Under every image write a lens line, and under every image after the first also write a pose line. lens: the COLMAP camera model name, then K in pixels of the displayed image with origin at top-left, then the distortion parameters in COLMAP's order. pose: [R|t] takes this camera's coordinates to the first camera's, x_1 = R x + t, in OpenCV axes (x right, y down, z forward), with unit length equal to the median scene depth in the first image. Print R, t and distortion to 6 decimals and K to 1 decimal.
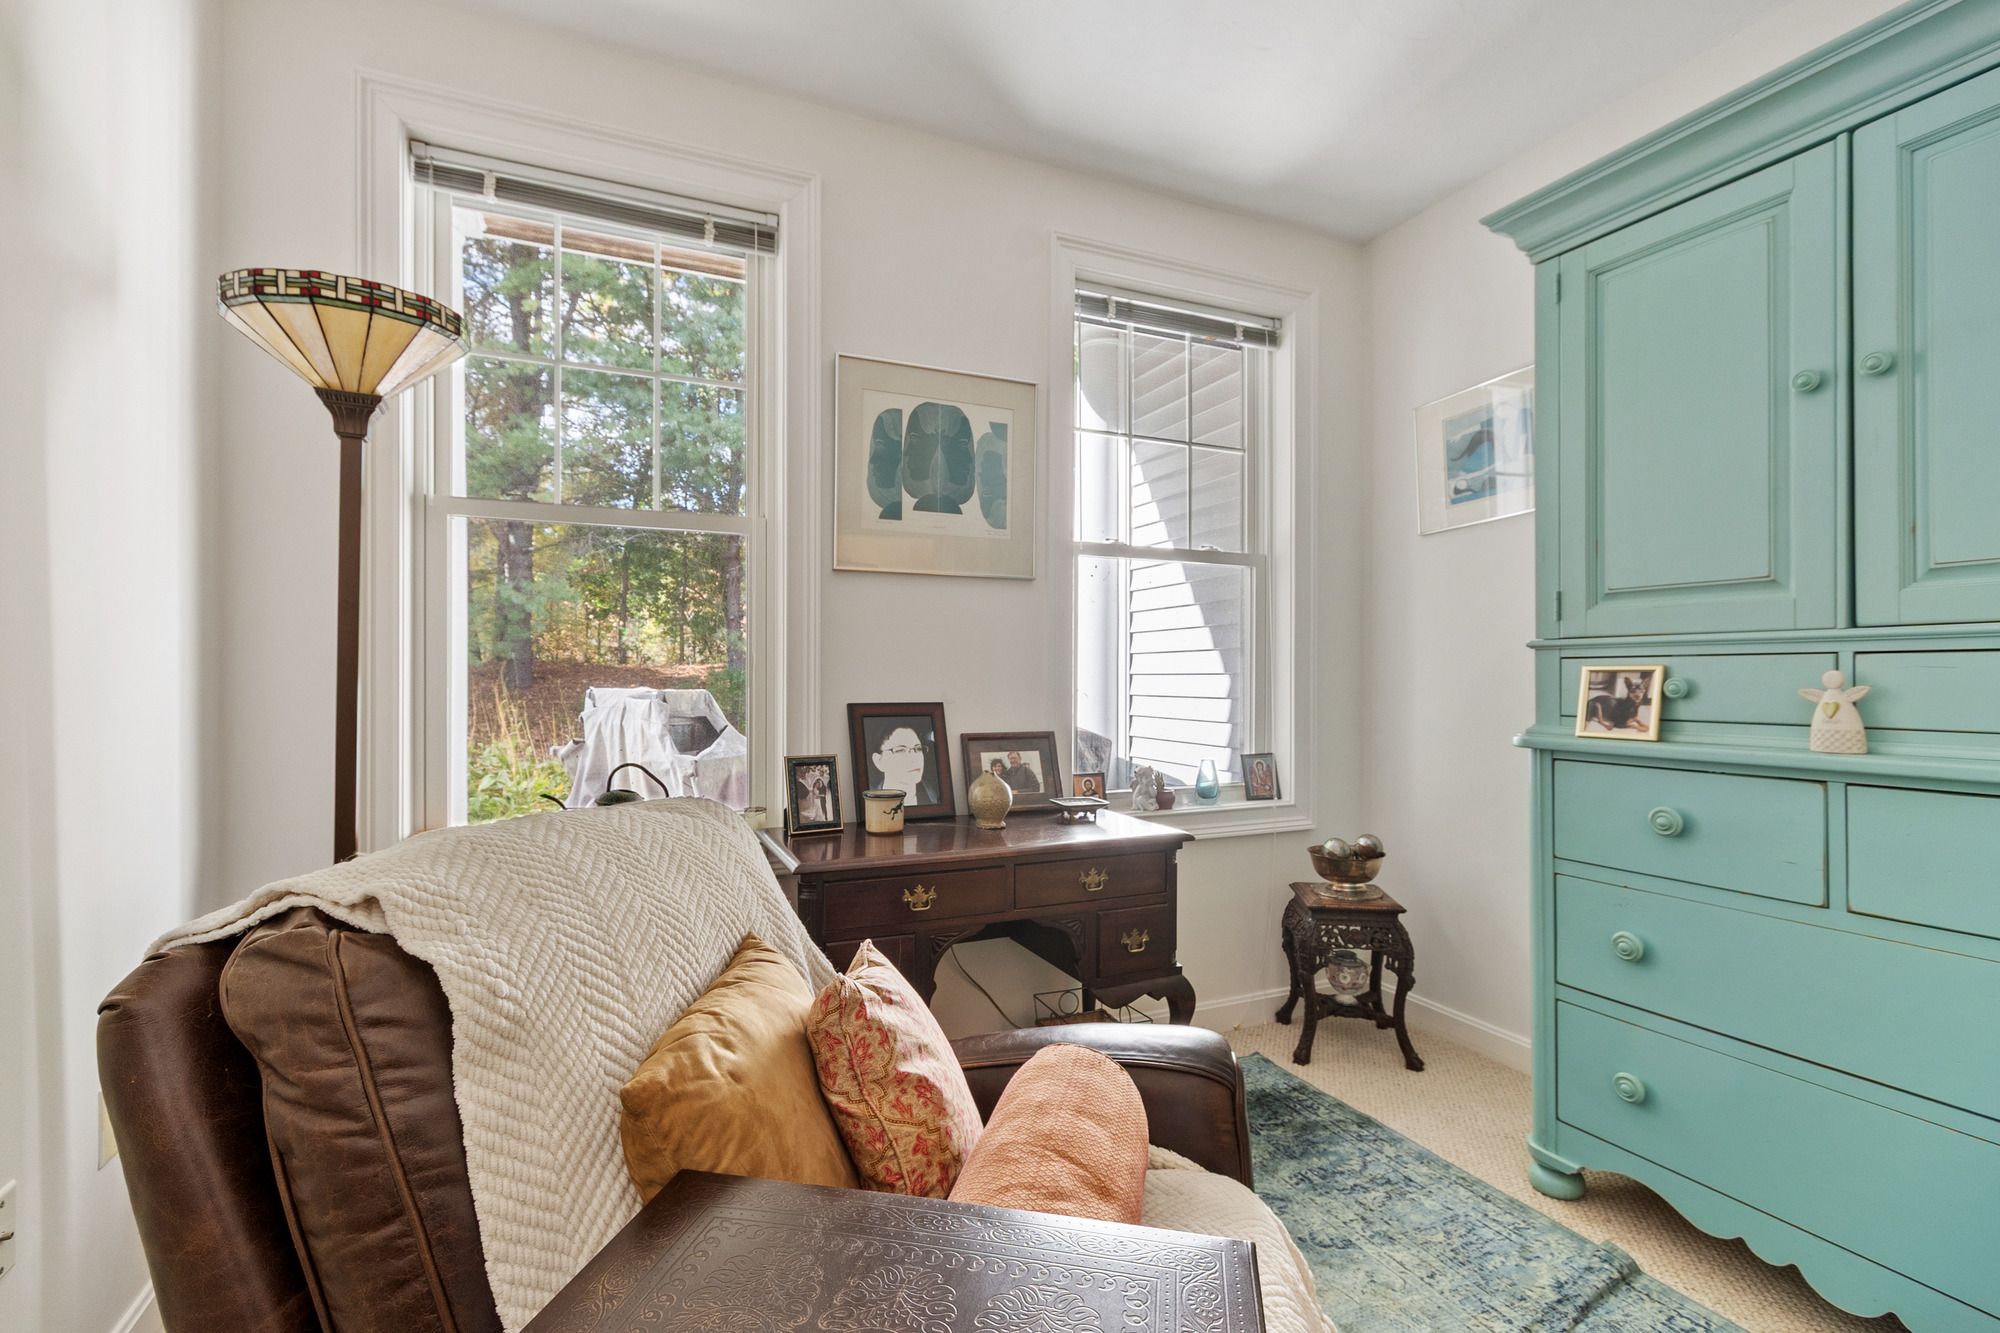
lens RADIAL K [[877.3, 0, 1006.5], [0, 877.3, 669.6], [0, 0, 1]] dist [0.006958, -0.002246]
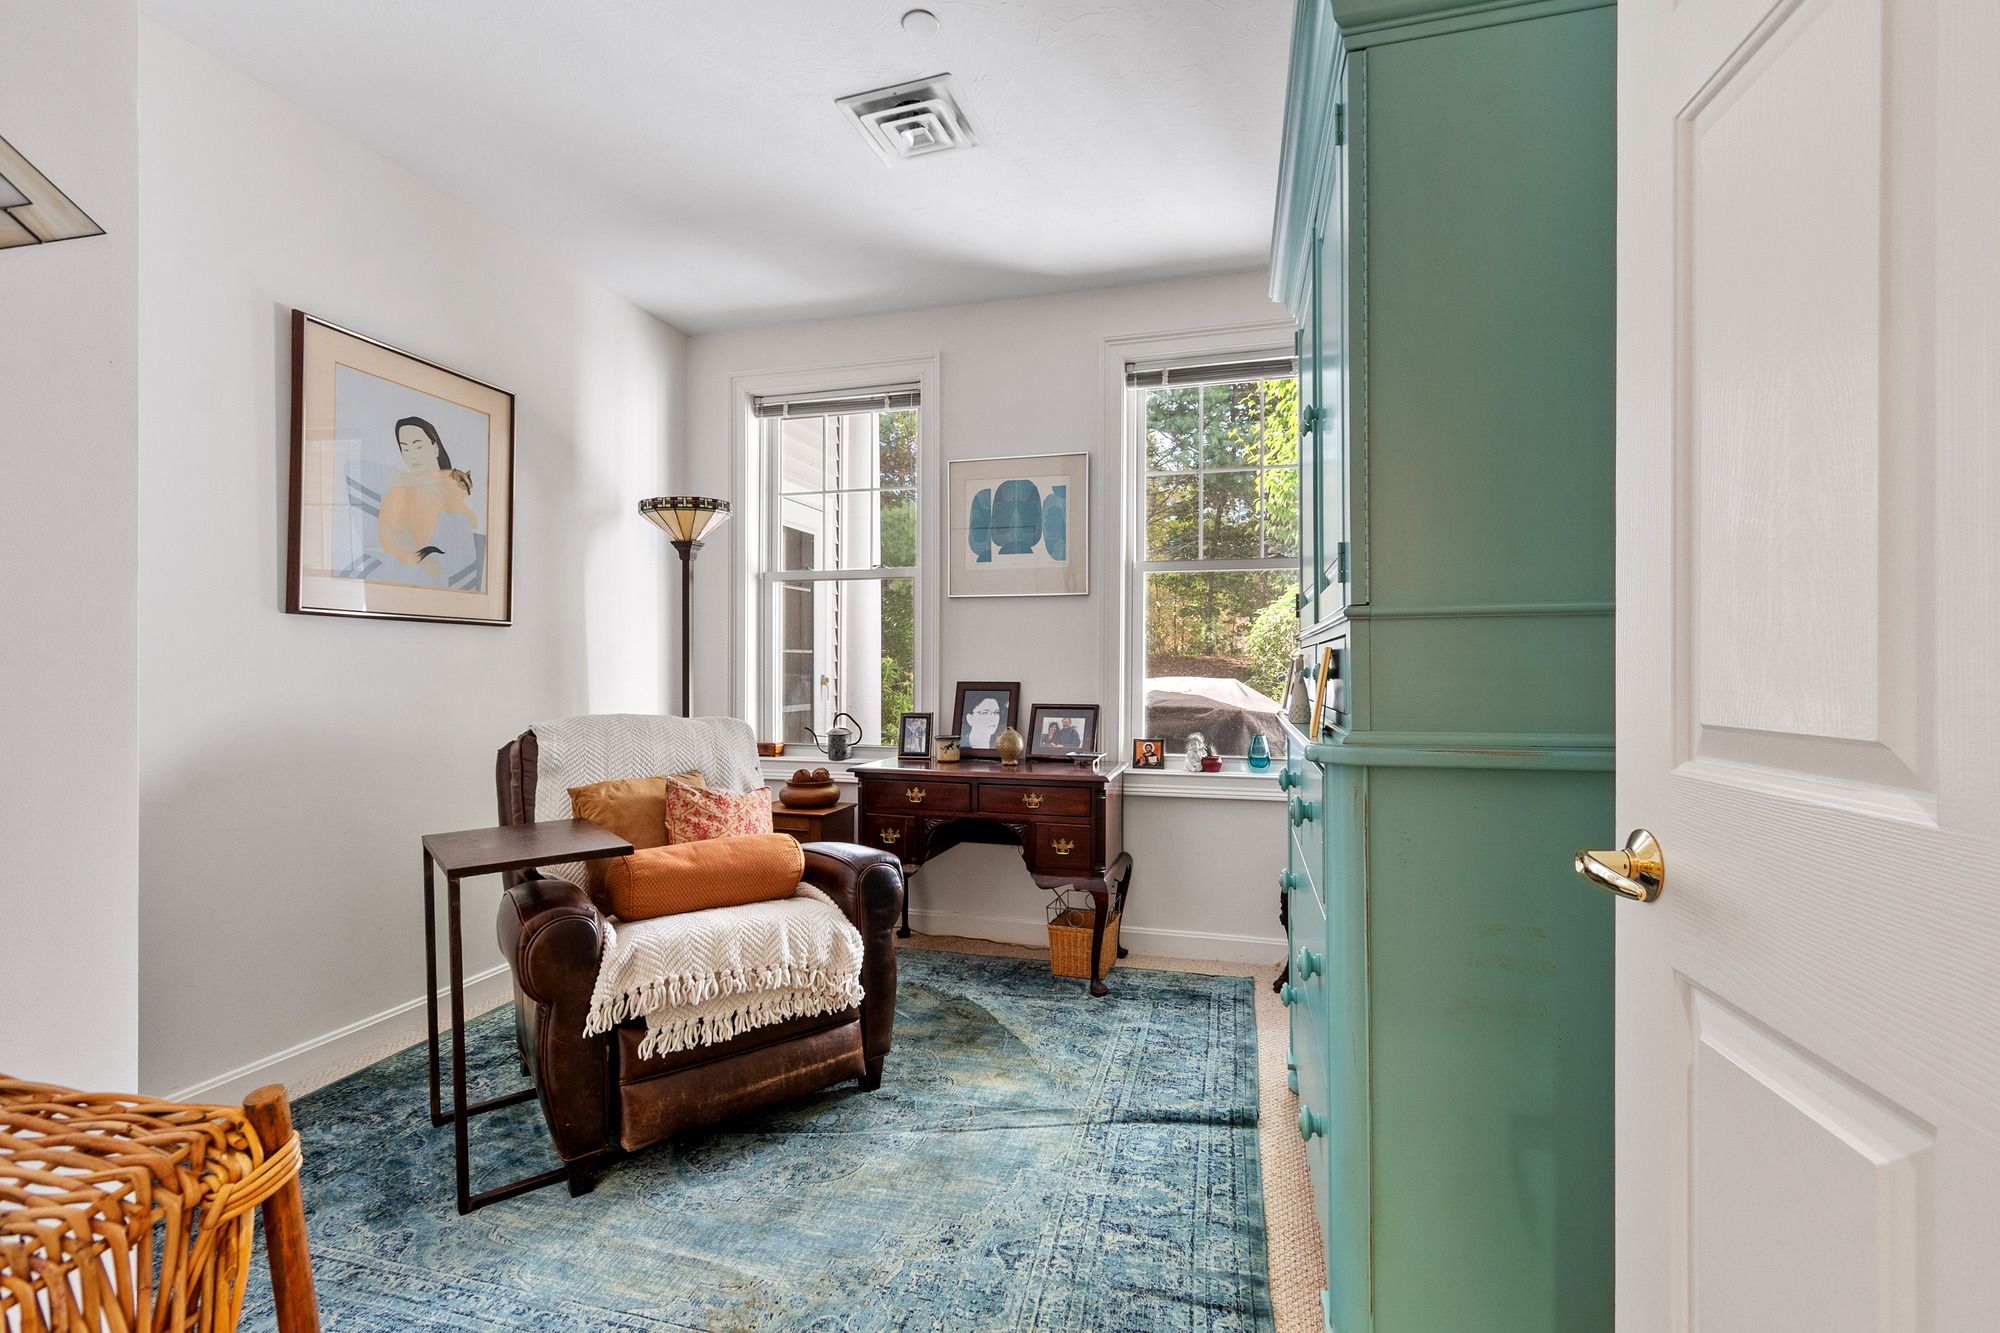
lens RADIAL K [[877.3, 0, 1021.1], [0, 877.3, 664.2], [0, 0, 1]] dist [0.006958, -0.002246]
pose [[0.776239, -0.001162, -0.630438, 0.867468], [0.003859, 0.999988, 0.002909, 0.002703], [0.630427, -0.004691, 0.776234, -0.143993]]
